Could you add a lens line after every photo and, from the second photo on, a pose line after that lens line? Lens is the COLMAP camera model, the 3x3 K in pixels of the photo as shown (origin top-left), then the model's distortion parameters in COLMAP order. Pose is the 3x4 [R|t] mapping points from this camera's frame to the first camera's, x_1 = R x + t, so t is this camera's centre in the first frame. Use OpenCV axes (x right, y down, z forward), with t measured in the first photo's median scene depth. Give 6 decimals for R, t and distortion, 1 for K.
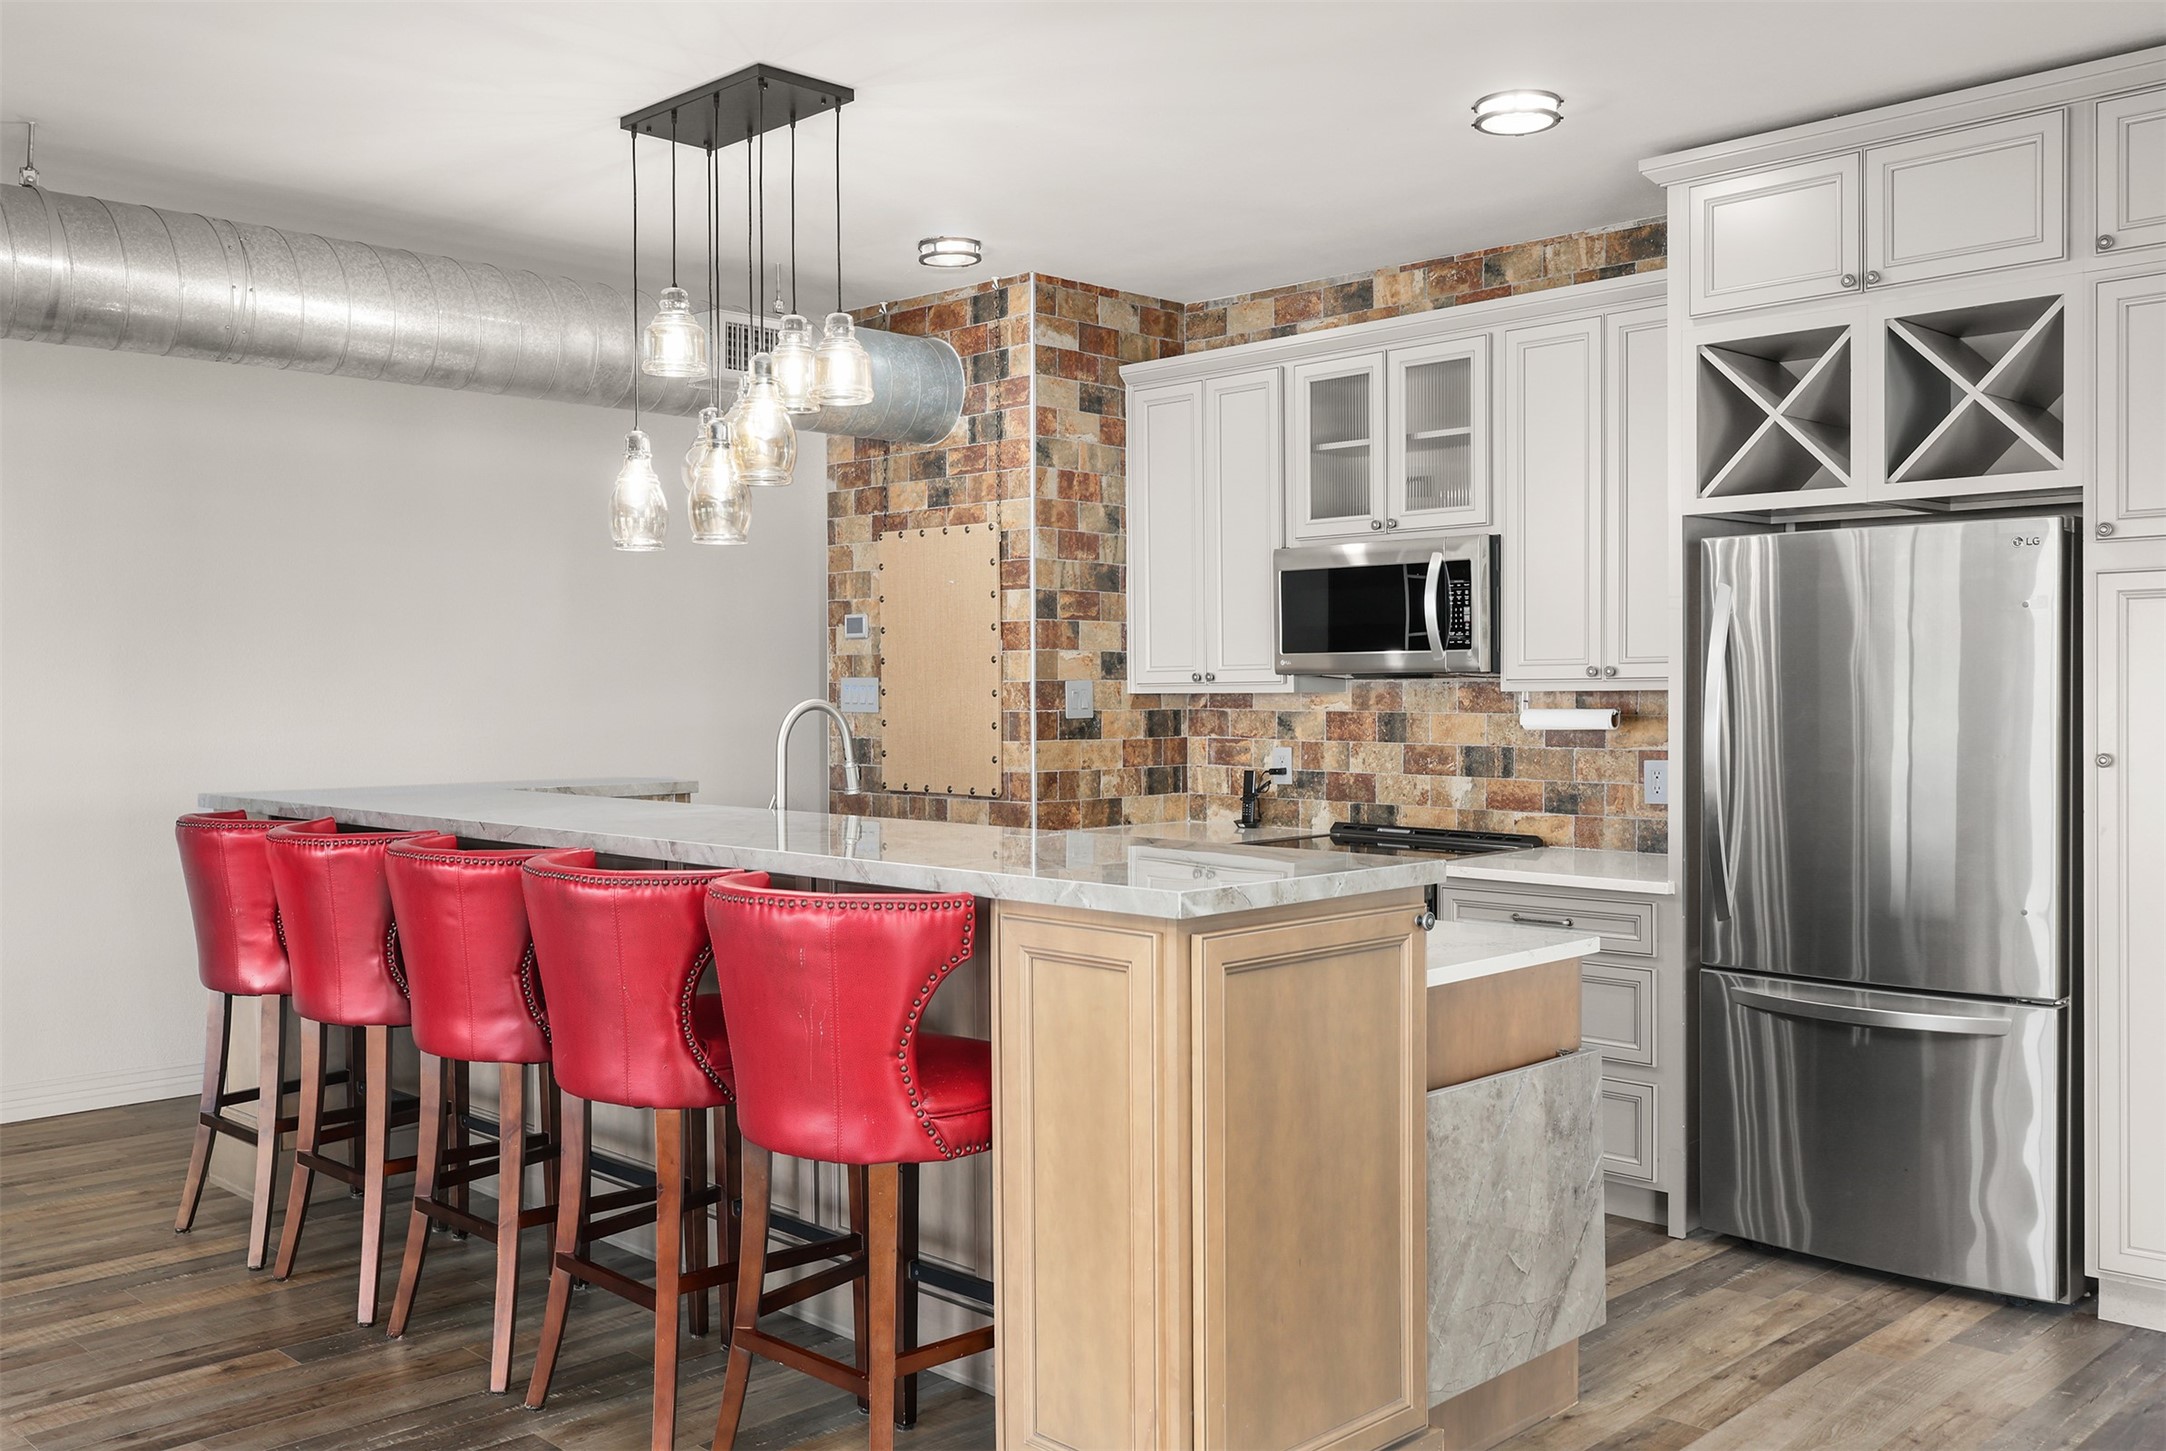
lens RADIAL K [[1894.5, 0, 1083.0], [0, 1894.5, 725.5], [0, 0, 1]] dist [-0.004609, 0.001149]
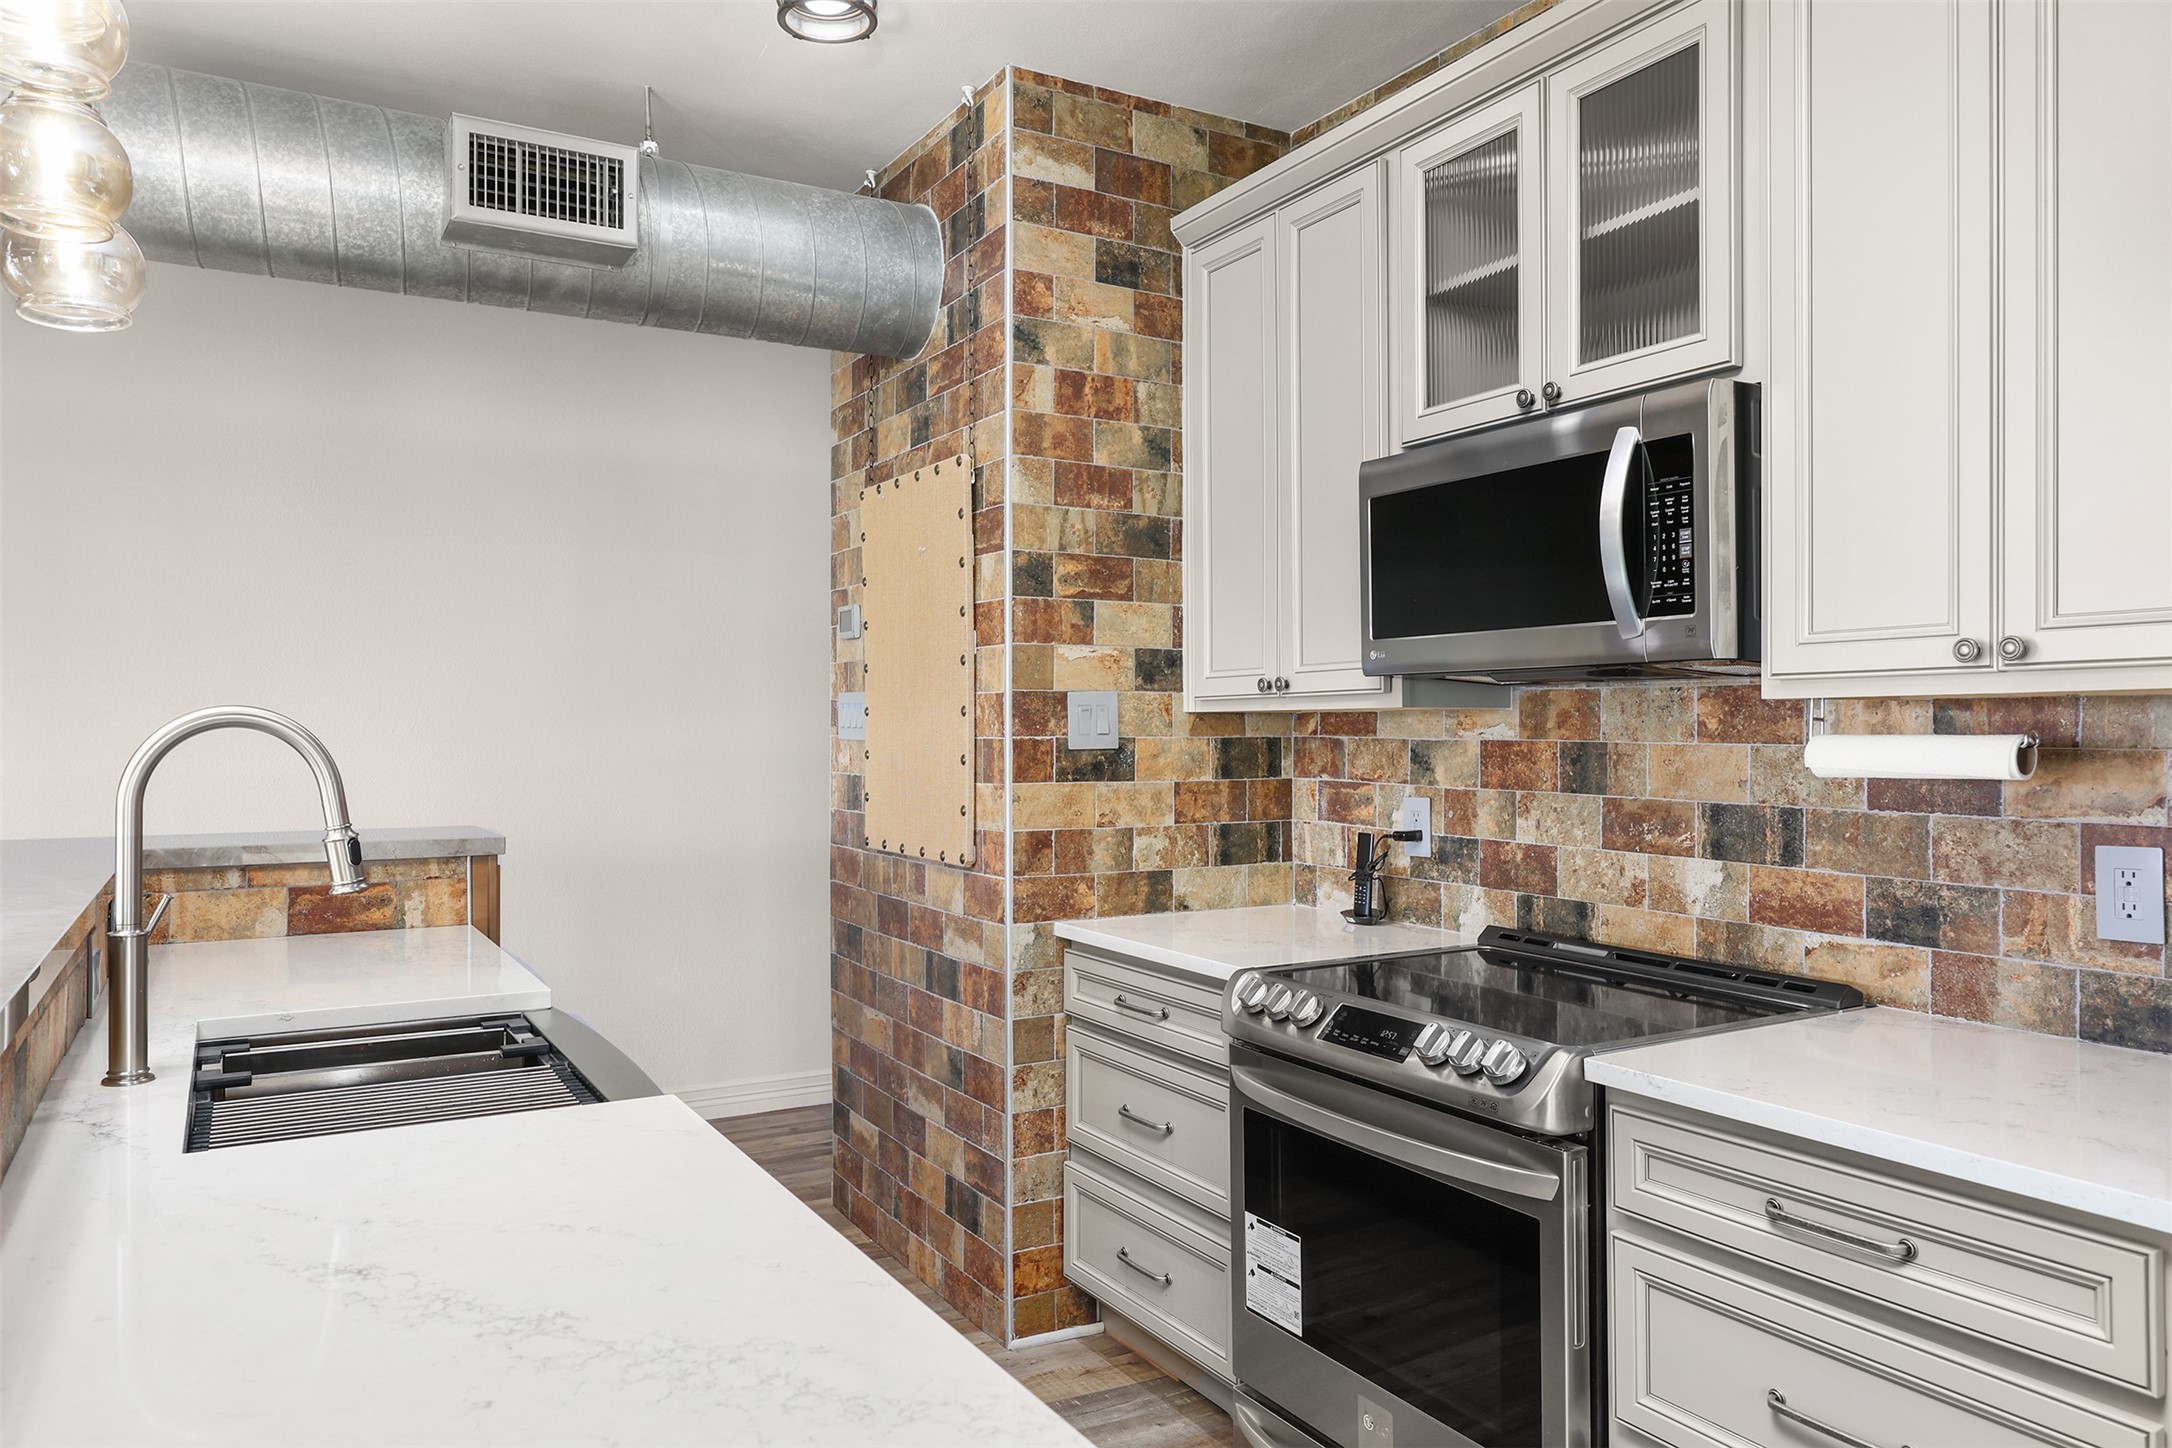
lens RADIAL K [[1513.9, 0, 1086.0], [0, 1513.9, 724.0], [0, 0, 1]] dist [0.005732, 0.002440]
pose [[0.964189, 0.001728, -0.265211, 0.136578], [-0.007273, 0.999775, -0.019929, -0.002009], [0.265117, 0.021145, 0.963984, 0.502527]]
